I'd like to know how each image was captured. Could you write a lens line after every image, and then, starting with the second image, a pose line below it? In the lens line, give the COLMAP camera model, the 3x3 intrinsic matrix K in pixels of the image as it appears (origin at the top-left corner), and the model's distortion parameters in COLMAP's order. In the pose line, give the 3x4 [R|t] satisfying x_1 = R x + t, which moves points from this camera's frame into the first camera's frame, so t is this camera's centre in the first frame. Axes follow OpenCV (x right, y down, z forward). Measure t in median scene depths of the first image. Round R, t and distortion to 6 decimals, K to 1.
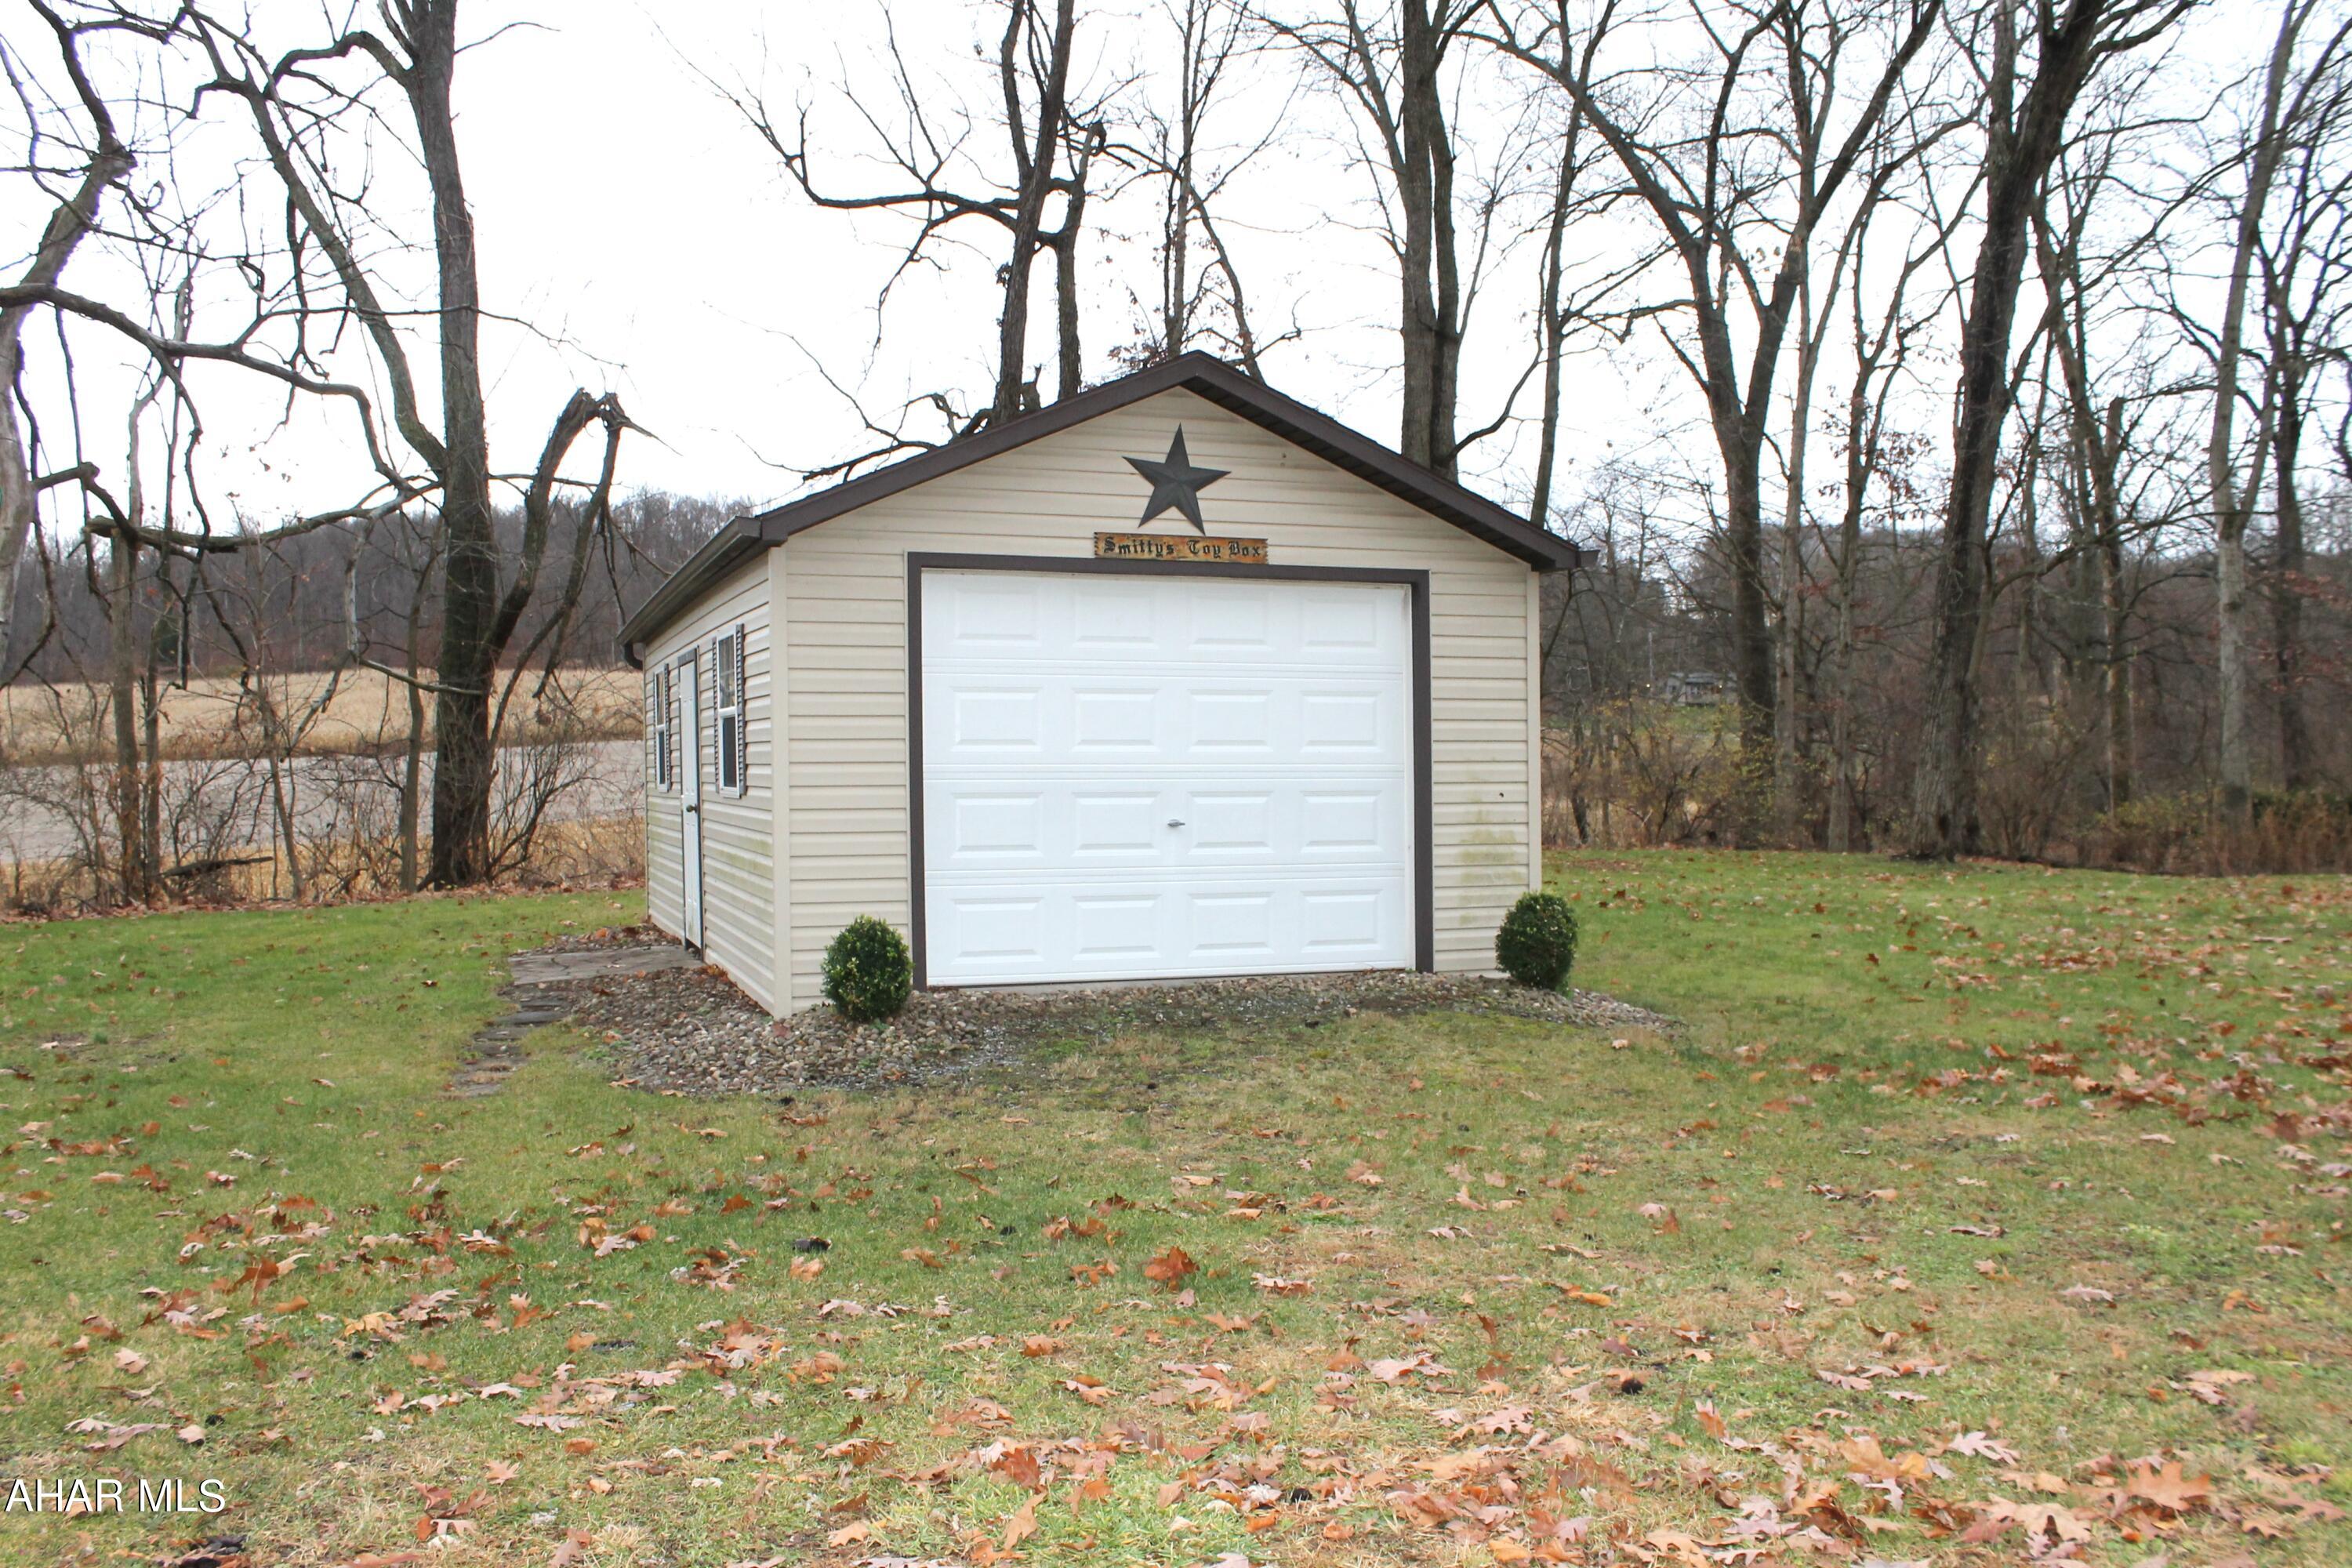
lens RADIAL K [[1972.3, 0, 1188.6], [0, 1972.3, 784.5], [0, 0, 1]] dist [-0.154118, 0.124752]
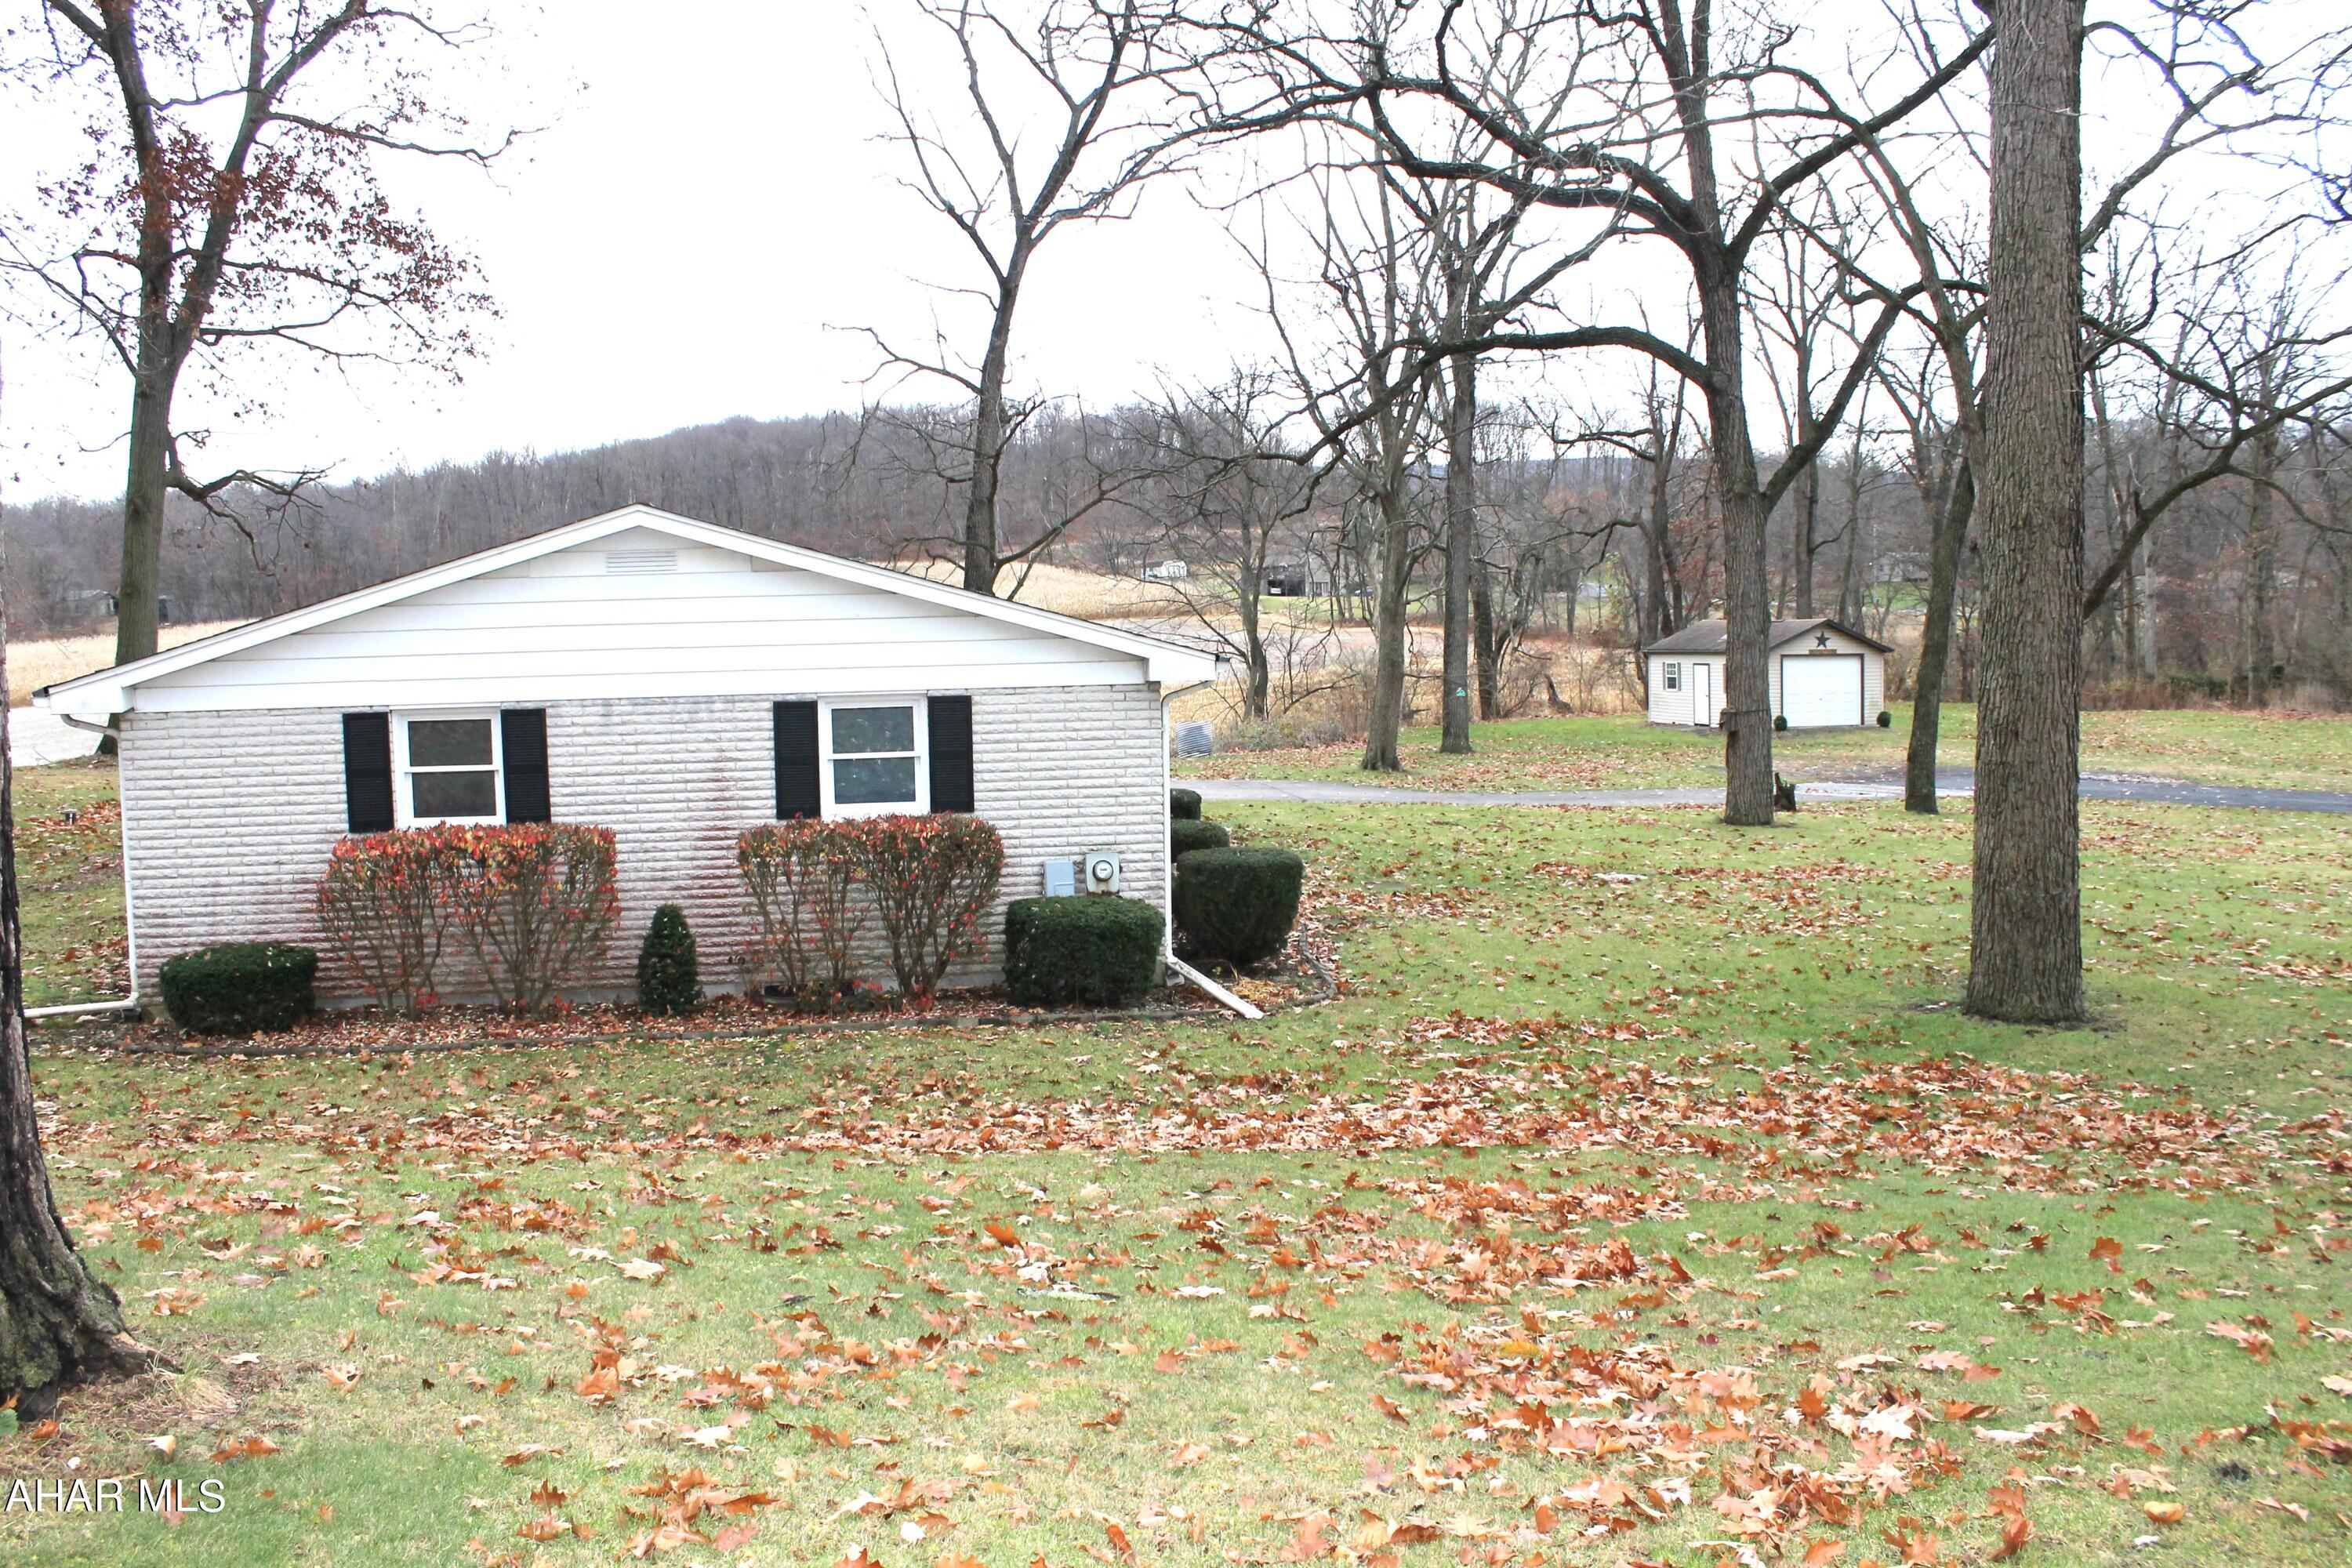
lens RADIAL K [[1972.3, 0, 1188.6], [0, 1972.3, 784.5], [0, 0, 1]] dist [-0.154118, 0.124752]
pose [[0.996821, -0.007255, -0.079346, -1.367201], [0.012330, 0.997896, 0.063658, -0.112594], [0.078718, -0.064434, 0.994812, -4.701533]]
